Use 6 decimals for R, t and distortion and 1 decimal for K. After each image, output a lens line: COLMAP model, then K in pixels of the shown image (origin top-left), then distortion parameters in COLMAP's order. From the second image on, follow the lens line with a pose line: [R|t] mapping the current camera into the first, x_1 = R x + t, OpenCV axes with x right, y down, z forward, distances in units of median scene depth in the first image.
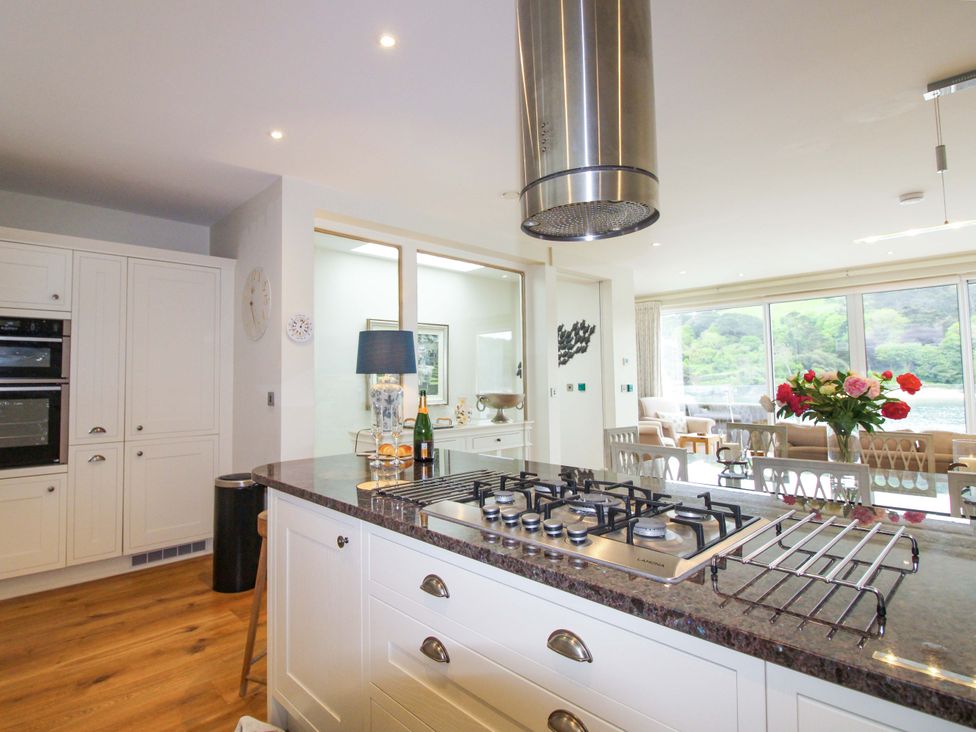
lens RADIAL K [[518.4, 0, 463.8], [0, 518.4, 353.6], [0, 0, 1]] dist [-0.001040, -0.003126]
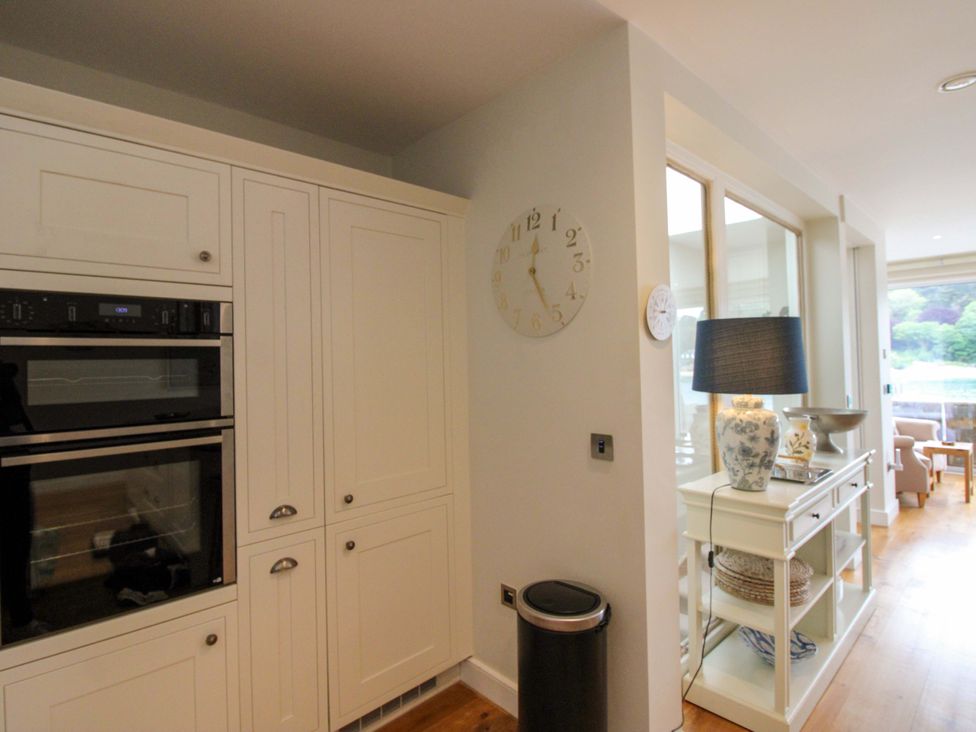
lens RADIAL K [[511.5, 0, 495.3], [0, 511.5, 358.8], [0, 0, 1]] dist [0.000328, -0.000081]
pose [[0.999826, -0.008703, 0.016477, -0.366835], [0.007961, 0.998973, 0.044614, -0.021466], [-0.016849, -0.044475, 0.998868, 0.354326]]
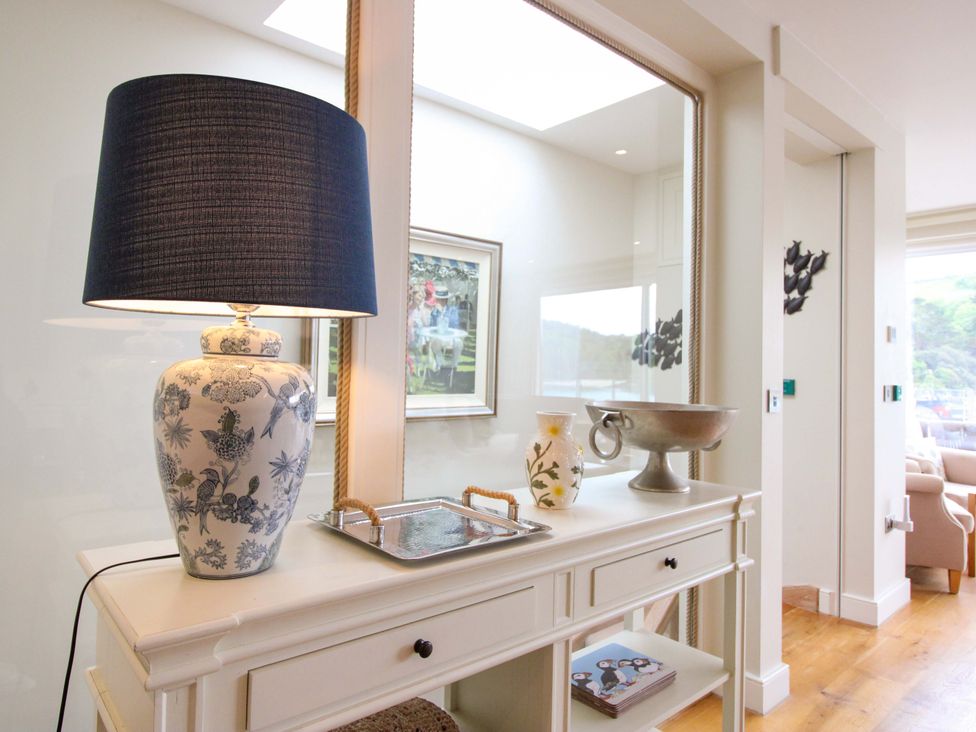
lens RADIAL K [[613.7, 0, 484.2], [0, 613.7, 361.4], [0, 0, 1]] dist [0.001980, -0.001894]
pose [[0.998662, 0.031868, -0.040737, -0.026629], [-0.030220, 0.998724, 0.040457, 0.037628], [0.041974, -0.039172, 0.998351, 0.609712]]
